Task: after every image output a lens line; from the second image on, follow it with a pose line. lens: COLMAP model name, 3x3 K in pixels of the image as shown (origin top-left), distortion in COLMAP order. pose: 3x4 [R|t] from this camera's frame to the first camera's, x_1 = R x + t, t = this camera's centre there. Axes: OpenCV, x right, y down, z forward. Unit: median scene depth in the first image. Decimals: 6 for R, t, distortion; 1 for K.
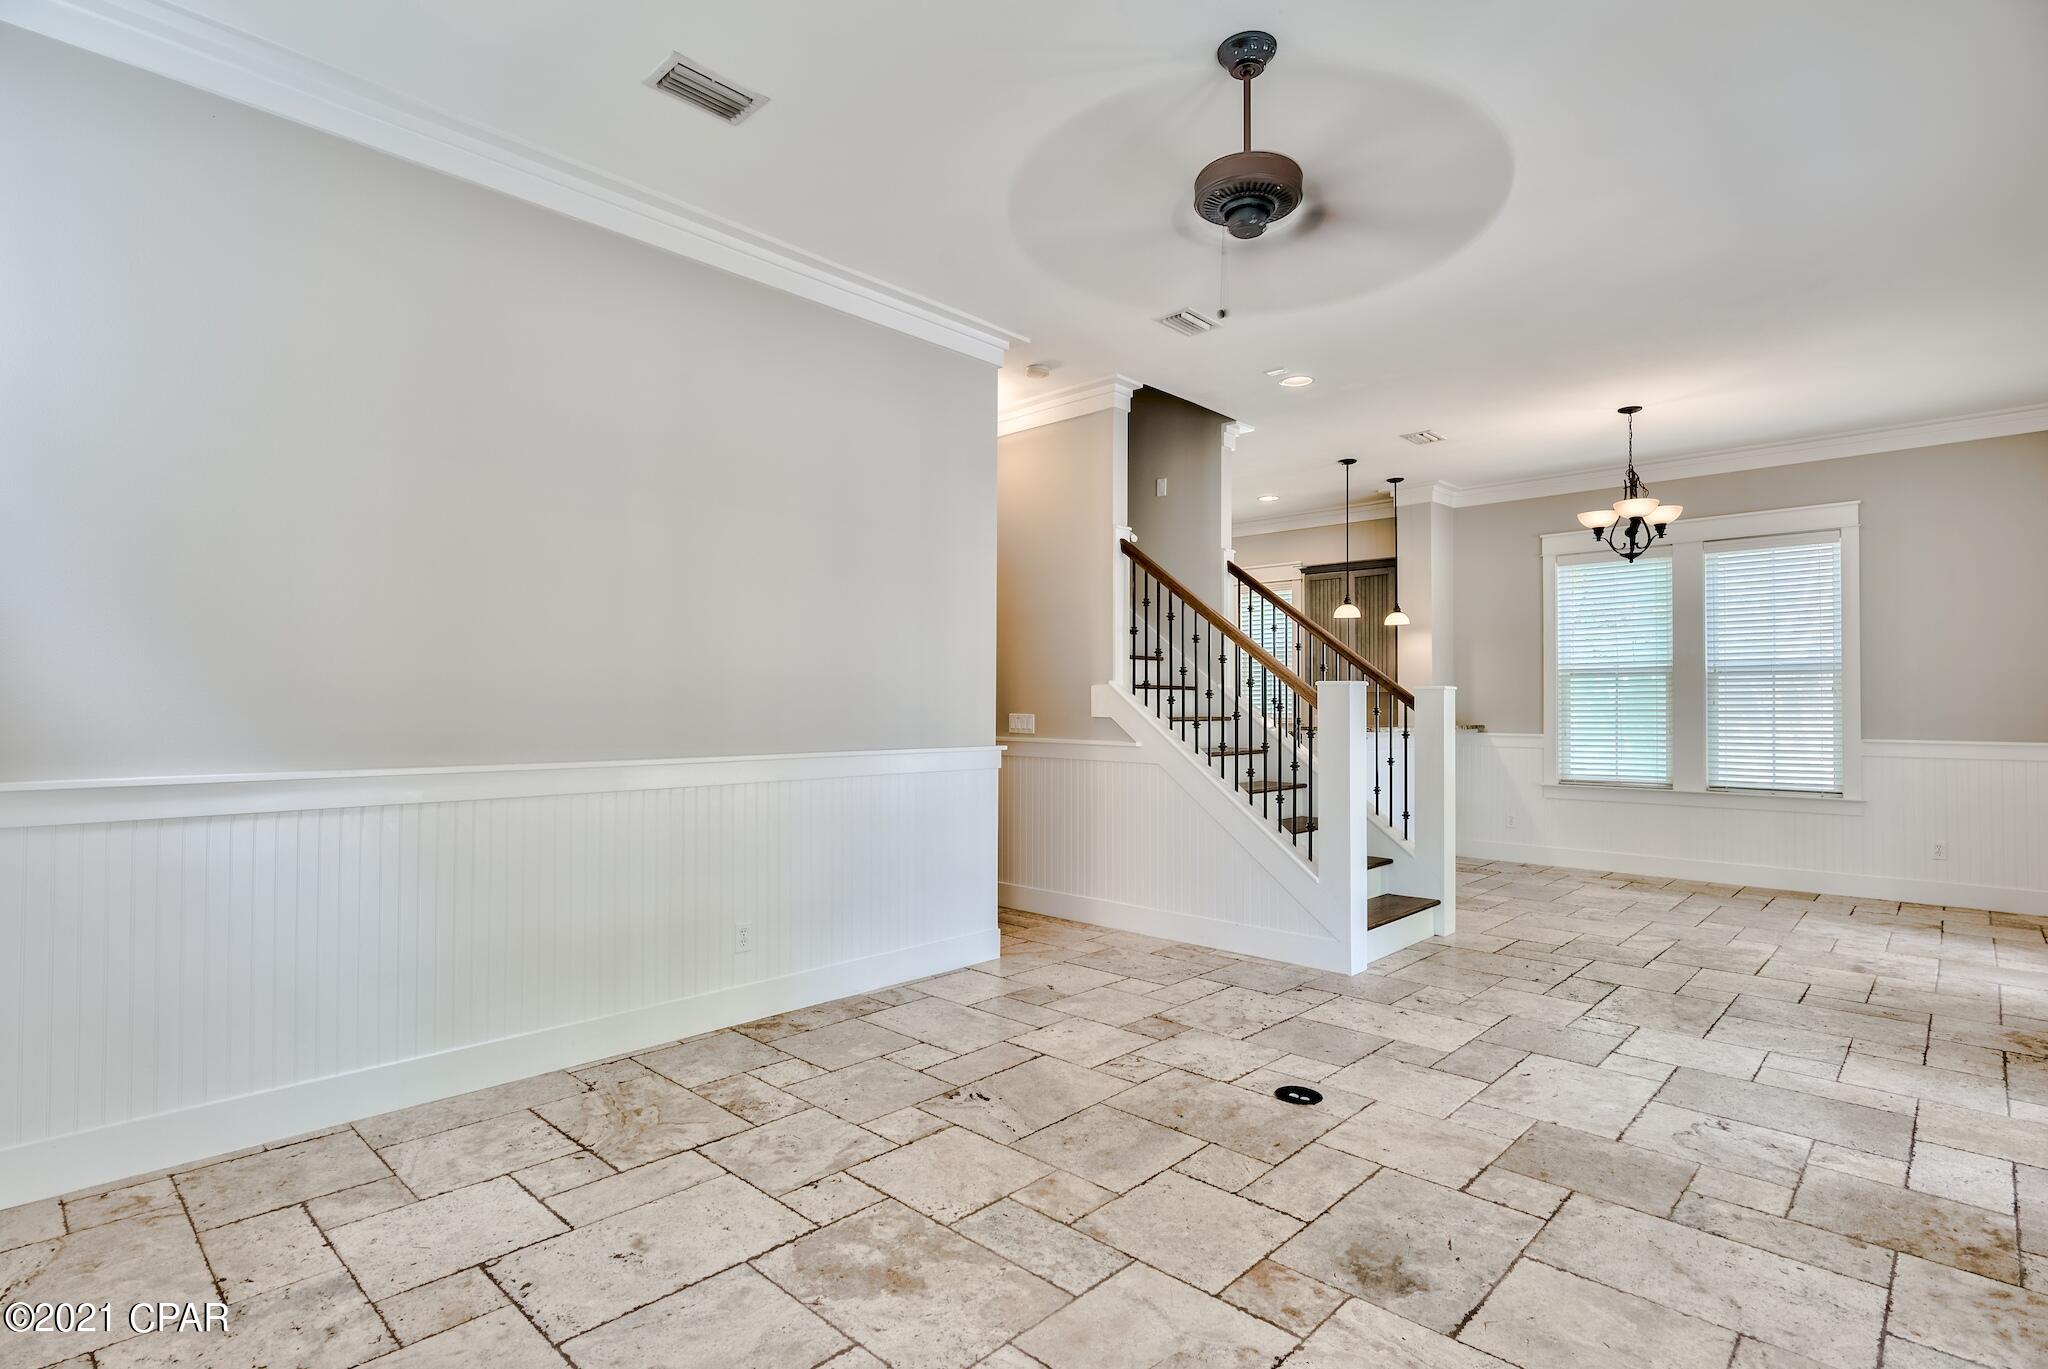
lens RADIAL K [[978.6, 0, 1024.0], [0, 978.6, 684.5], [0, 0, 1]] dist [0.000335, 0.000404]
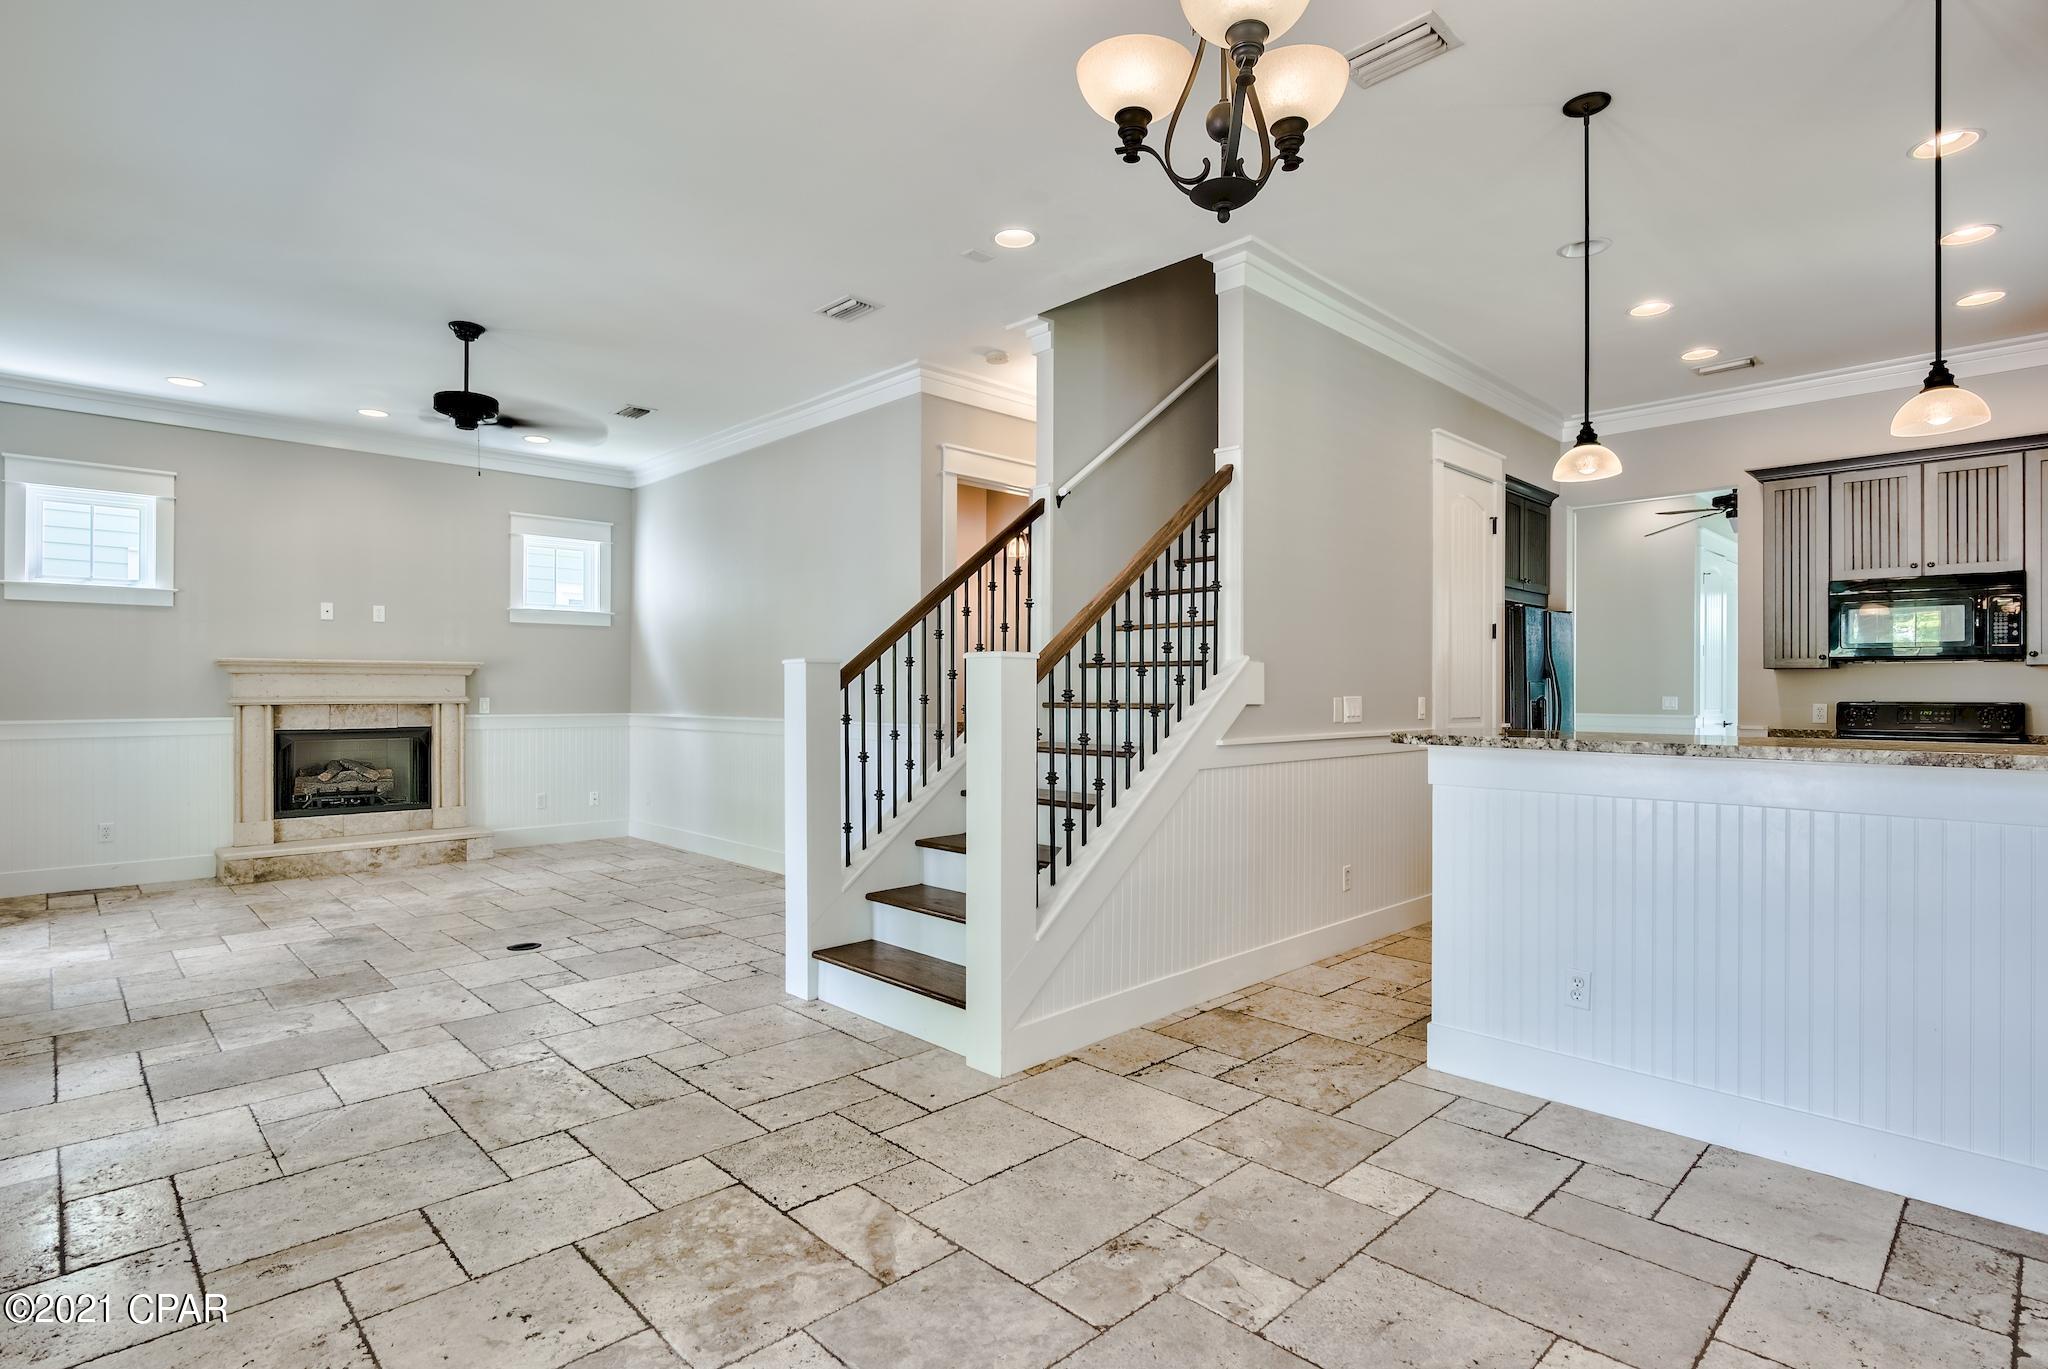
lens RADIAL K [[1038.9, 0, 1024.0], [0, 1038.9, 684.5], [0, 0, 1]] dist [-0.001989, 0.000226]
pose [[-0.040235, -0.010787, -0.999132, 1.821758], [0.021157, 0.999708, -0.011646, 0.059317], [0.998966, -0.021607, -0.039995, 1.827882]]
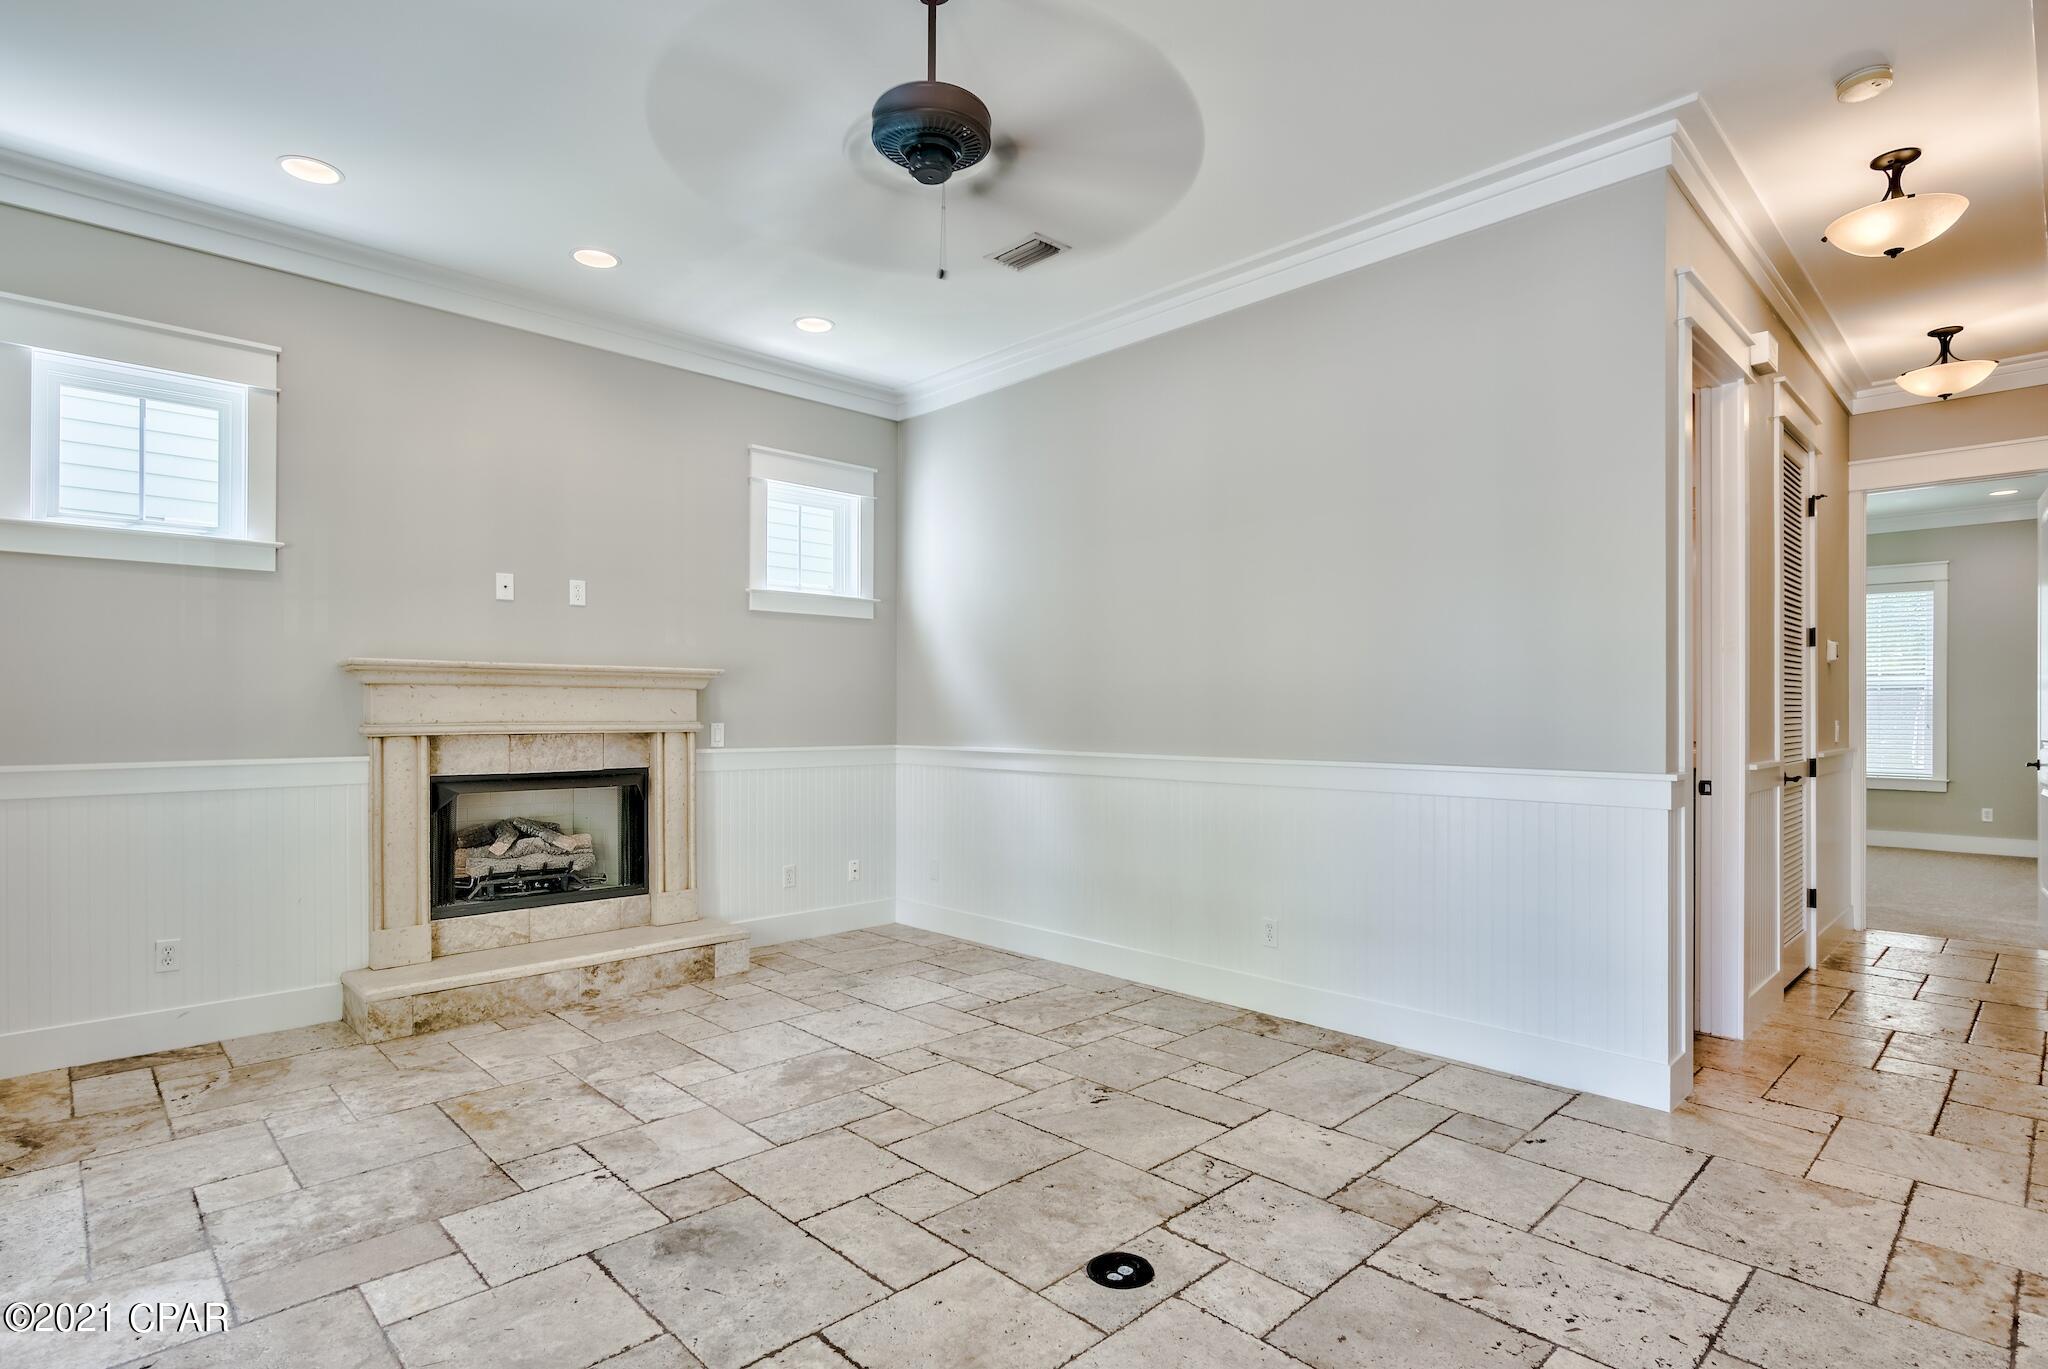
lens RADIAL K [[1046.5, 0, 1018.2], [0, 1046.5, 707.8], [0, 0, 1]] dist [-0.001705, -0.000700]
pose [[-0.043619, -0.008871, -0.999009, 1.014115], [0.020765, 0.999737, -0.009784, 0.036146], [0.998832, -0.021171, -0.043423, 0.972687]]
